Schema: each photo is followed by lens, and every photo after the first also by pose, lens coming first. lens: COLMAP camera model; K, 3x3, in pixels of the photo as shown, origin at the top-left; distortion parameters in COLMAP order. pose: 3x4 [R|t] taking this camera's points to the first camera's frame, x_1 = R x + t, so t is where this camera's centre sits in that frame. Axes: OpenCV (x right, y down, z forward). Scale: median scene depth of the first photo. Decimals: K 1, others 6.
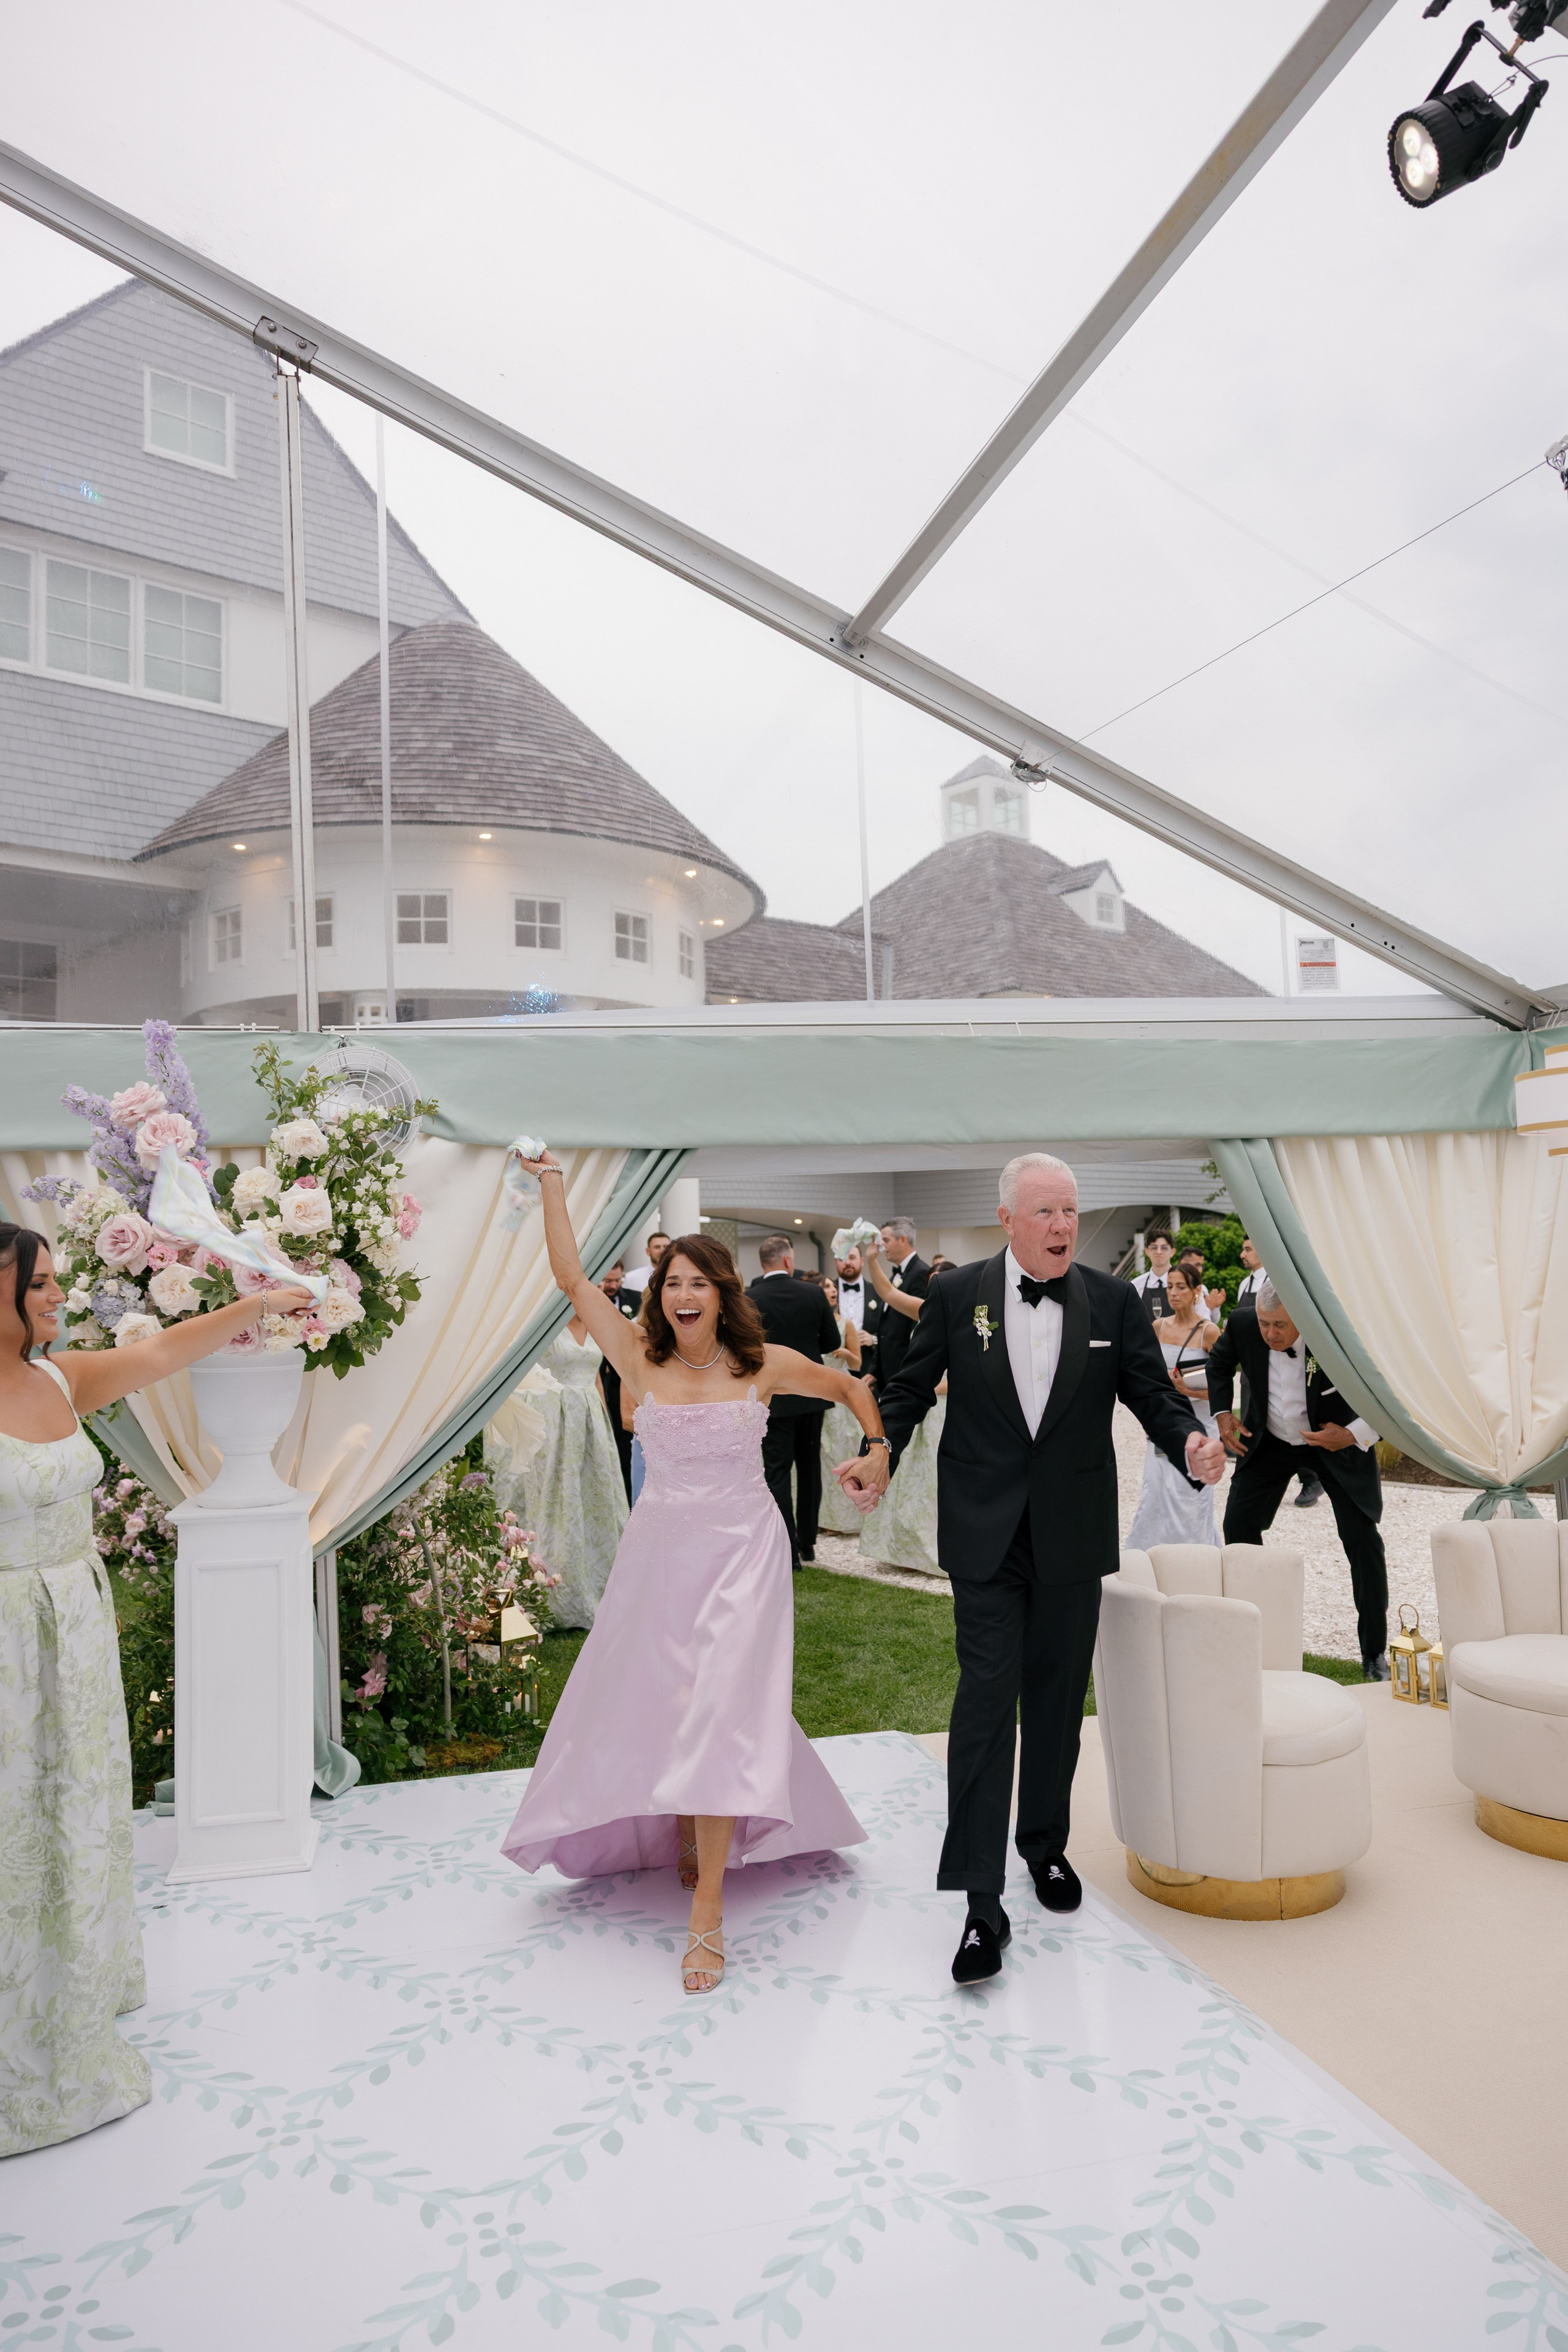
lens RADIAL K [[1573.4, 0, 780.5], [0, 1573.4, 1166.5], [0, 0, 1]] dist [0.005318, -0.003110]
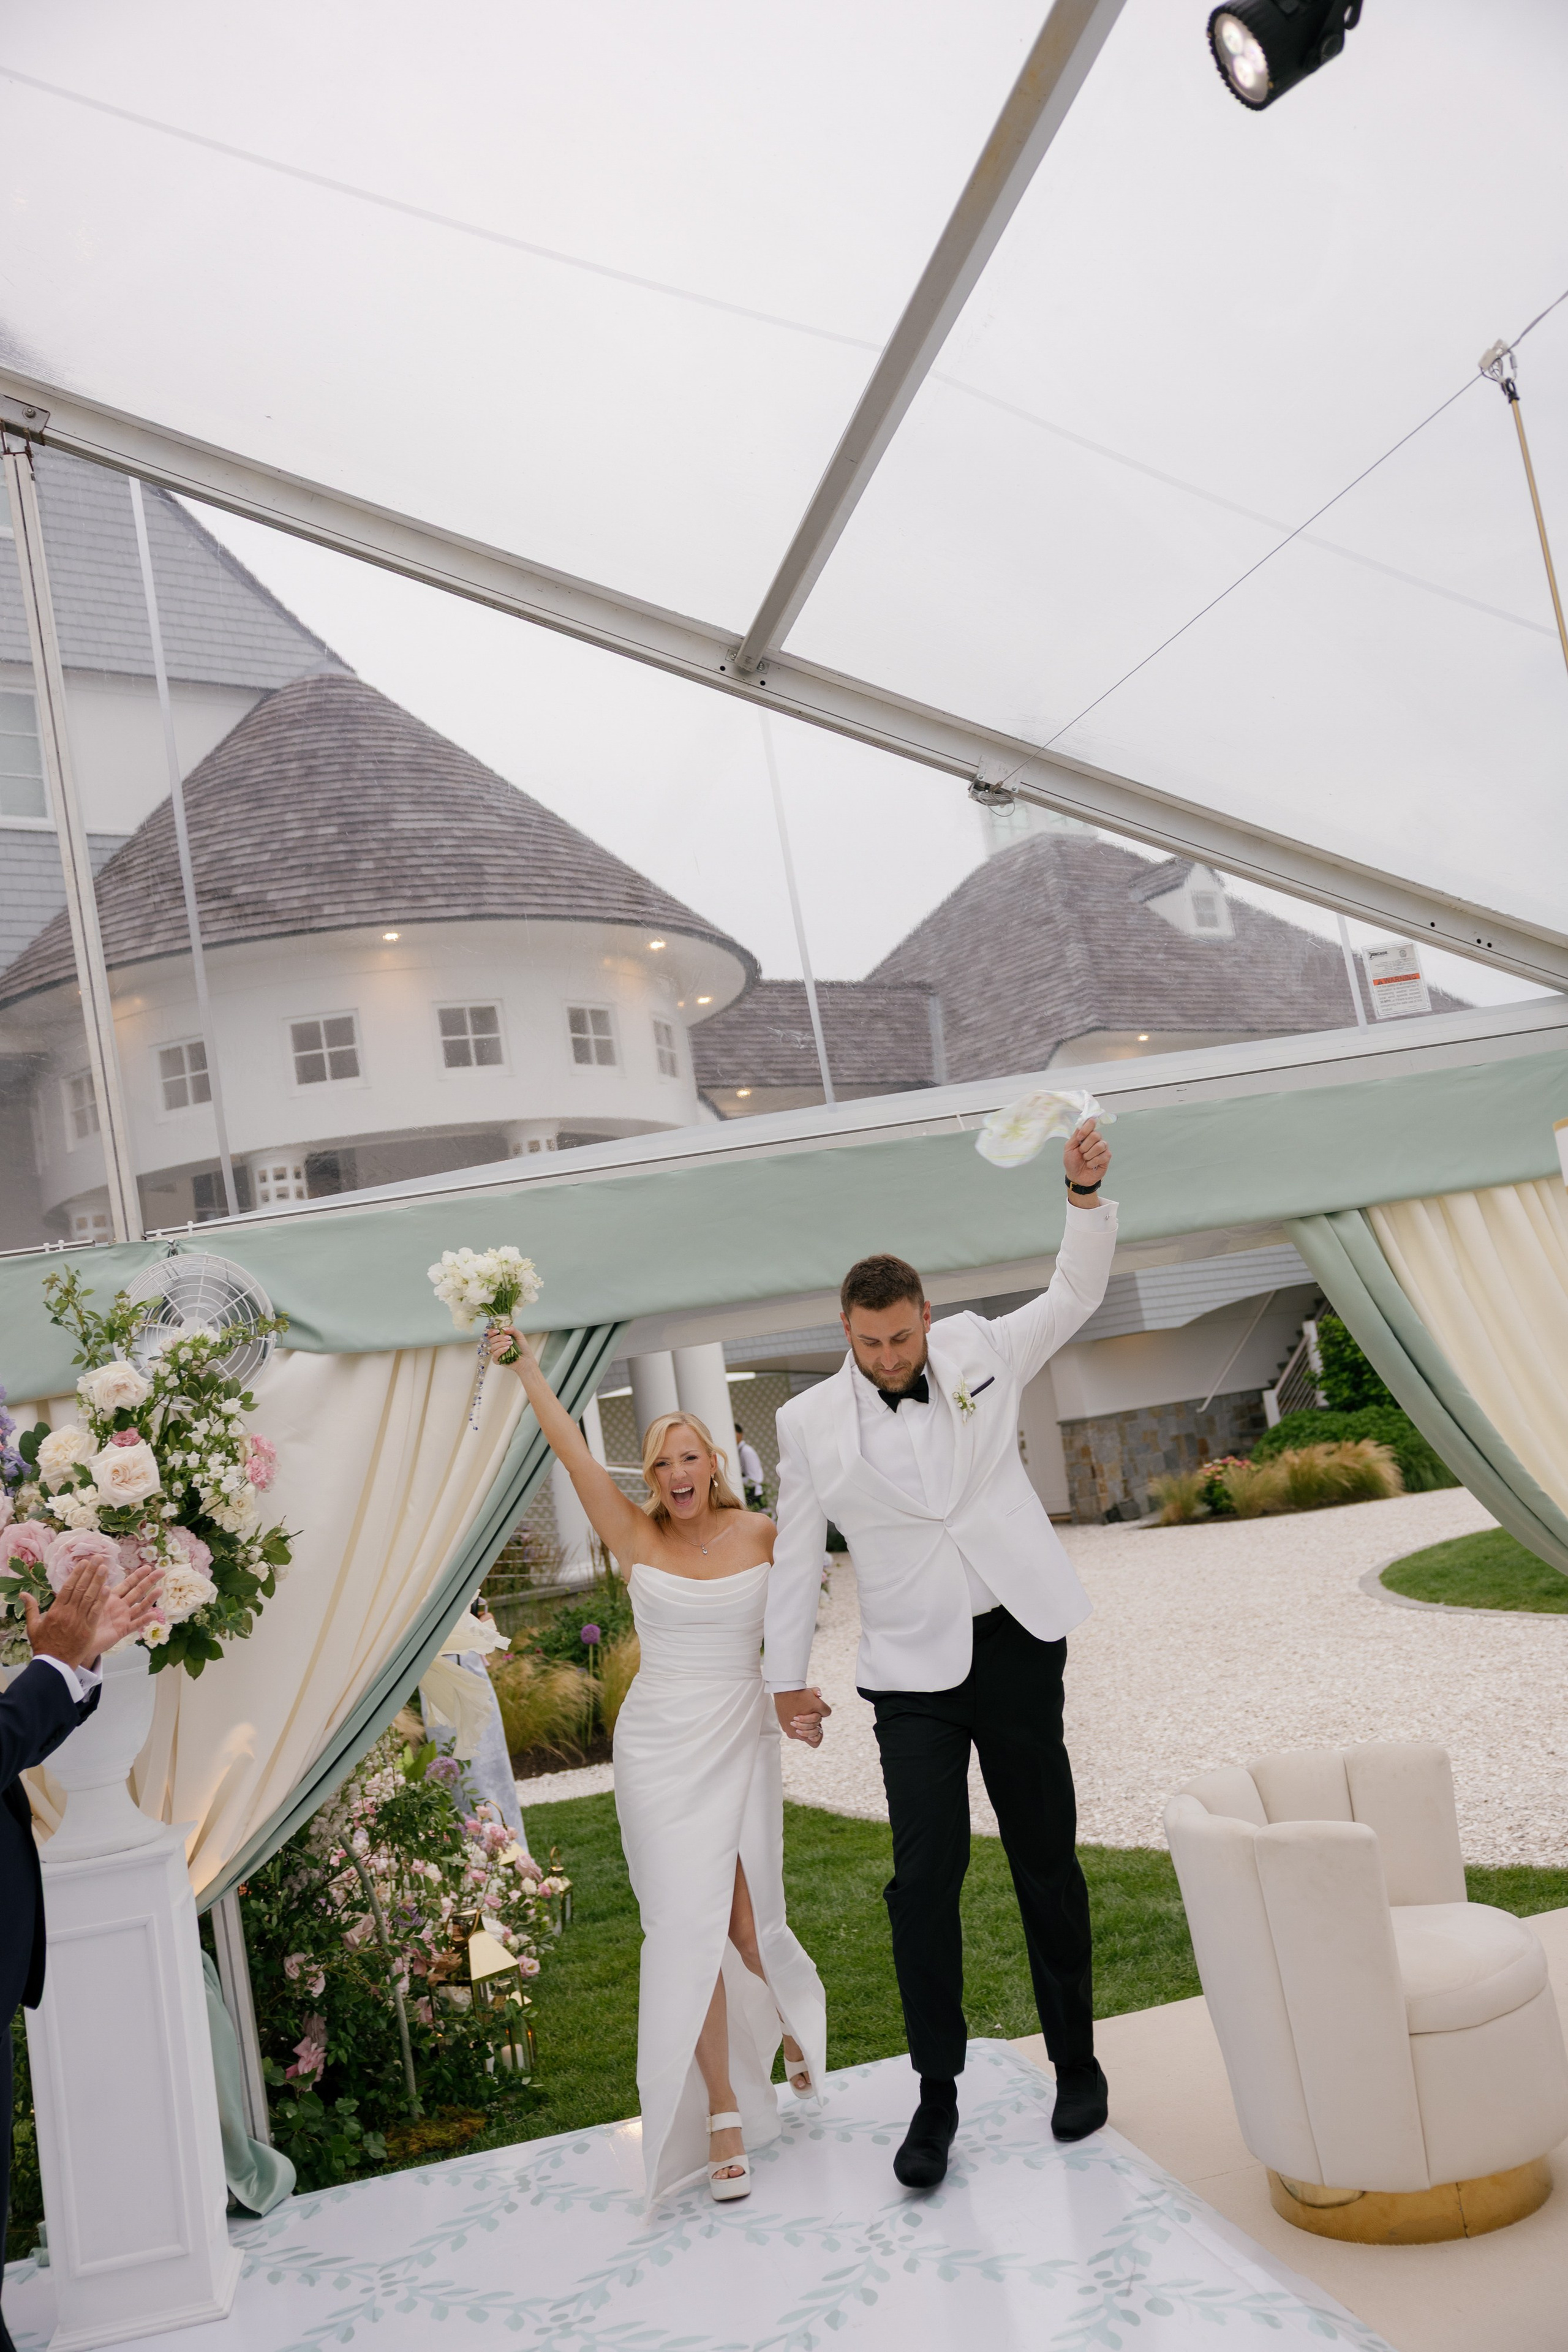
lens RADIAL K [[2035.7, 0, 779.4], [0, 2035.7, 1172.0], [0, 0, 1]] dist [0.021360, -0.012205]
pose [[0.990680, -0.132862, -0.030020, 0.059871], [0.130867, 0.989535, -0.060778, -0.012976], [0.037781, 0.056283, 0.997700, -0.025946]]
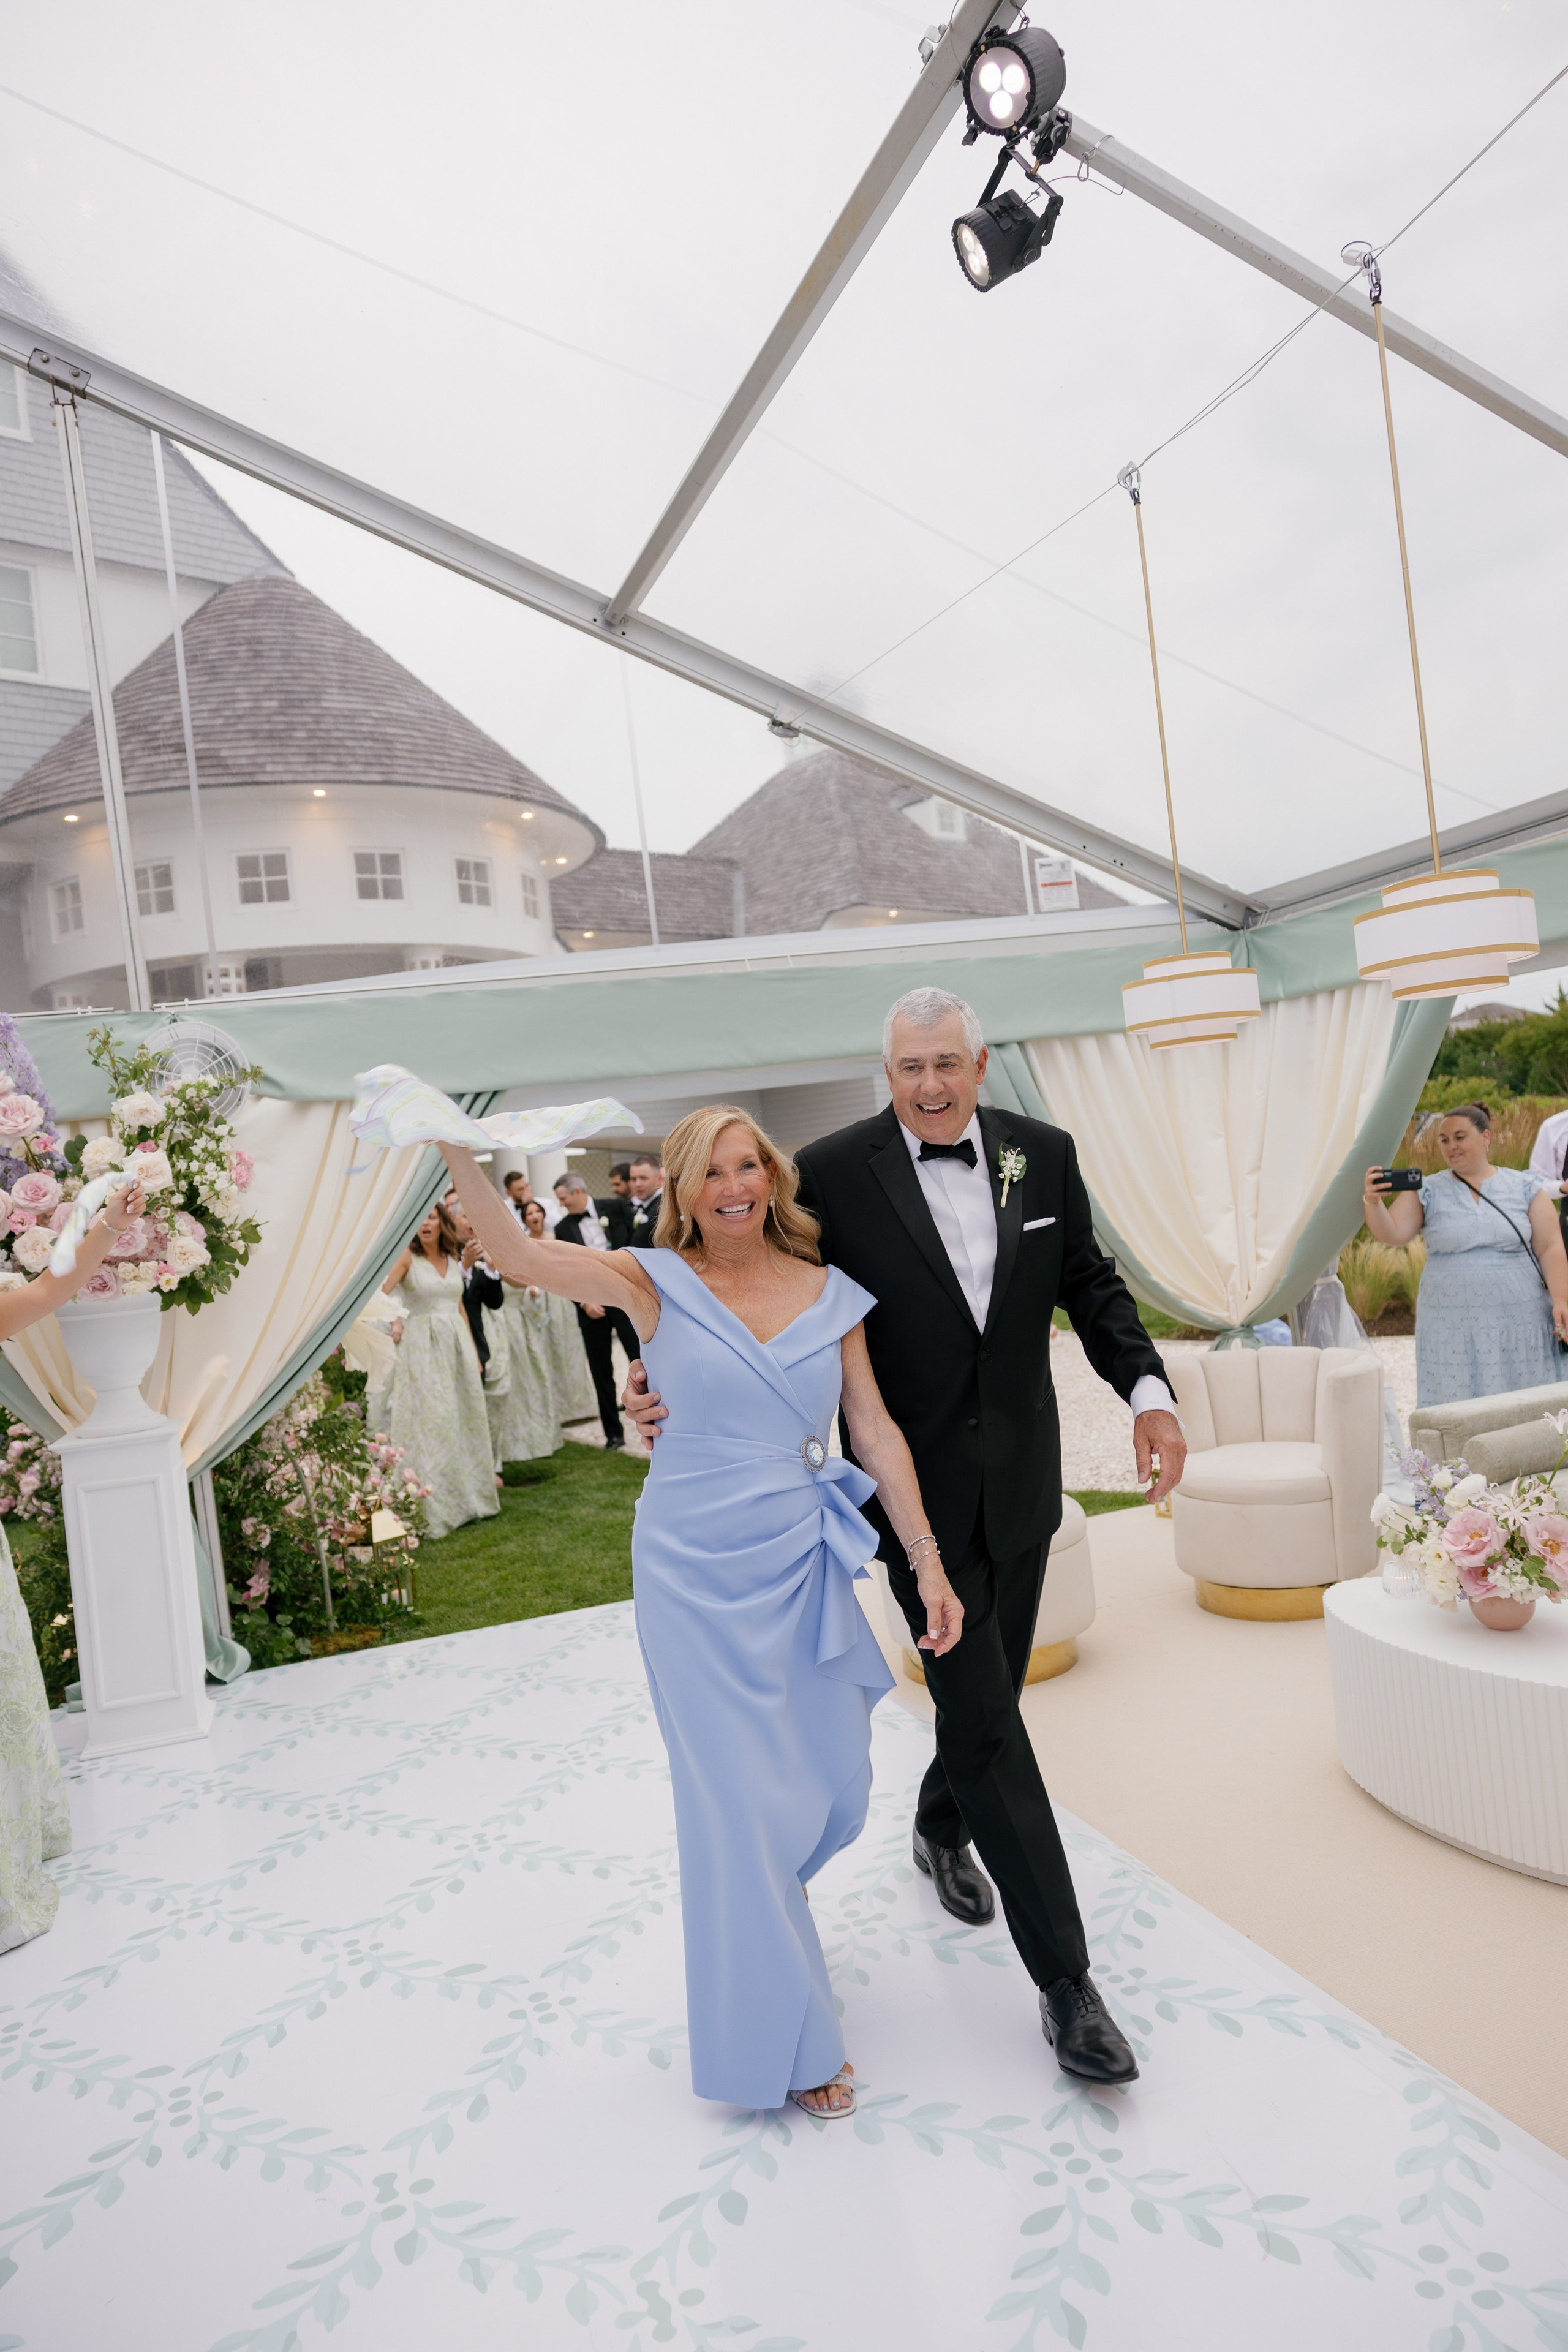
lens RADIAL K [[1573.4, 0, 785.5], [0, 1573.4, 1162.3], [0, 0, 1]] dist [0.005318, -0.003110]
pose [[0.994299, -0.078608, 0.072037, 0.057145], [0.075120, 0.995925, 0.049911, -0.000746], [-0.075667, -0.044215, 0.996152, -0.129733]]
